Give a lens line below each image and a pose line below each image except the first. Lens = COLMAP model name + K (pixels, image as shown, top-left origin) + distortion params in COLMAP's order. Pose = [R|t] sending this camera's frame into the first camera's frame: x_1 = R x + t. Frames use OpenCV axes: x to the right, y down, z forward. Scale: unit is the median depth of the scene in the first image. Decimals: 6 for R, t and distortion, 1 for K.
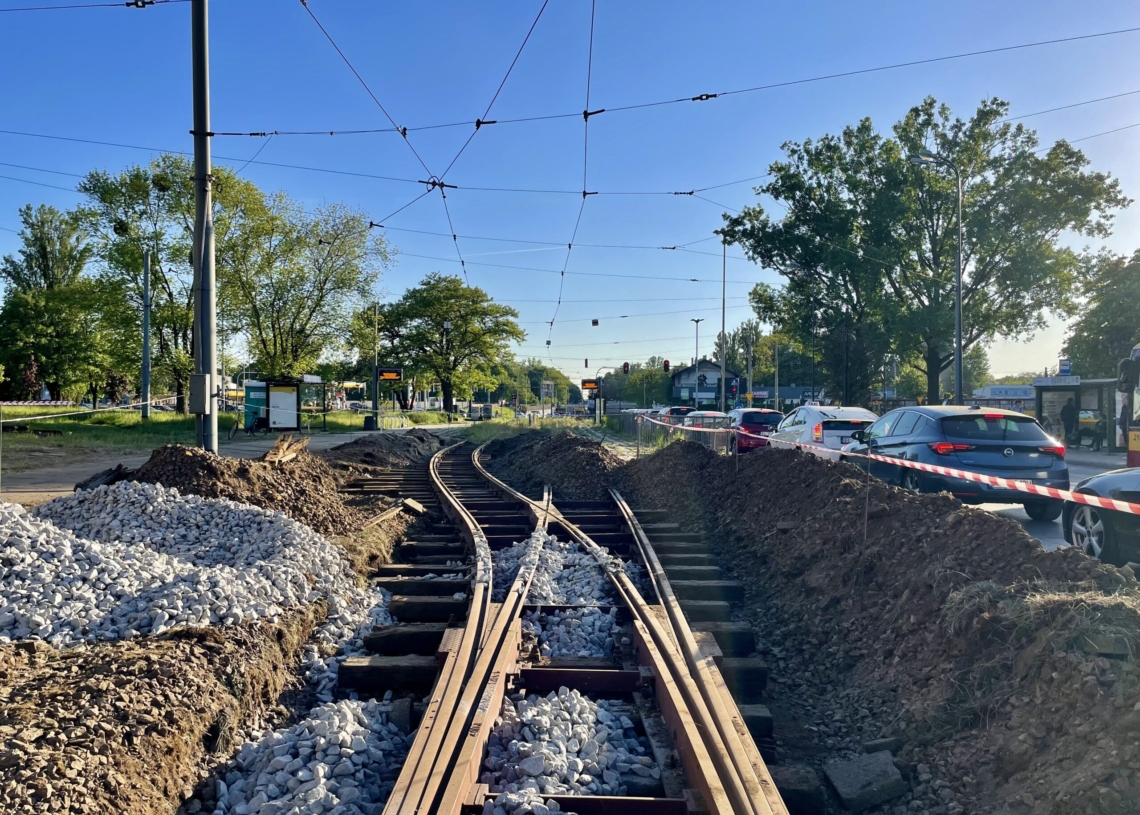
lens RADIAL K [[1021.3, 0, 575.6], [0, 1021.3, 415.3], [0, 0, 1]] dist [0.075143, -0.164173]
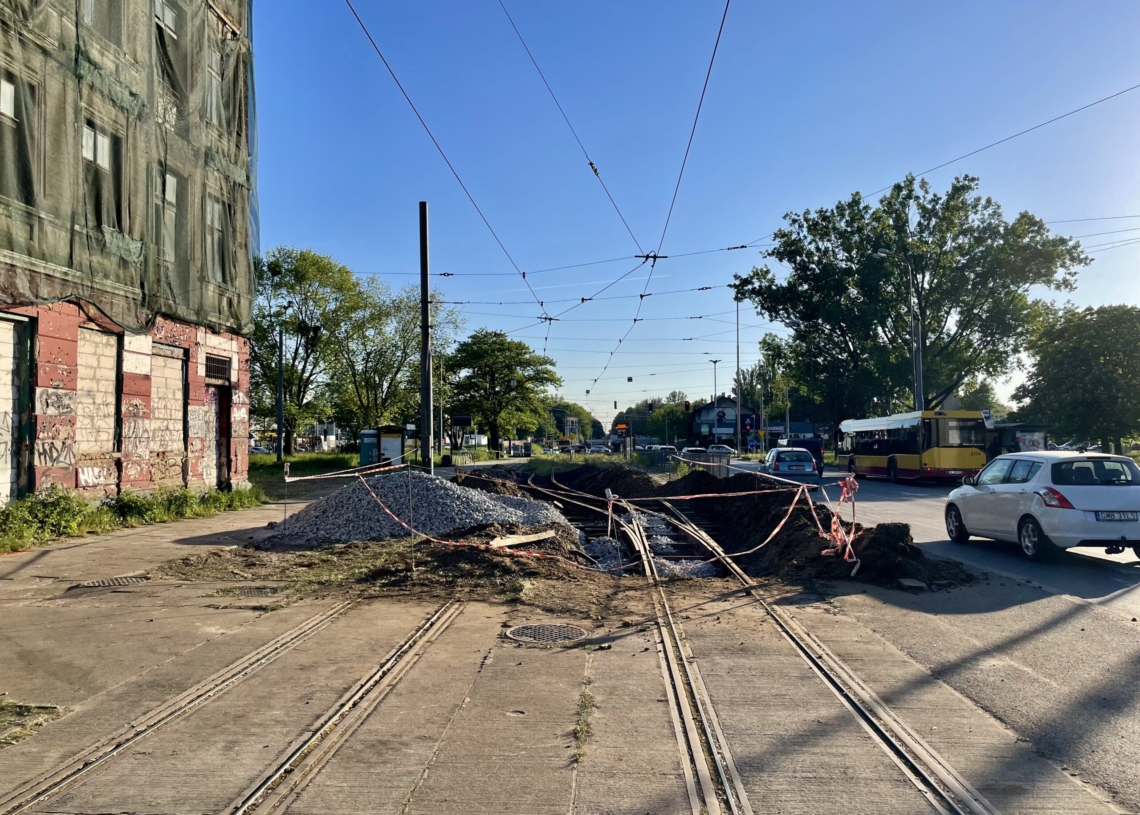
lens RADIAL K [[1021.3, 0, 561.5], [0, 1021.3, 400.3], [0, 0, 1]] dist [0.075143, -0.164173]
pose [[0.999367, -0.012707, -0.033216, -0.013023], [0.011068, 0.998735, -0.049056, -0.002221], [0.033797, 0.048657, 0.998244, -0.144469]]
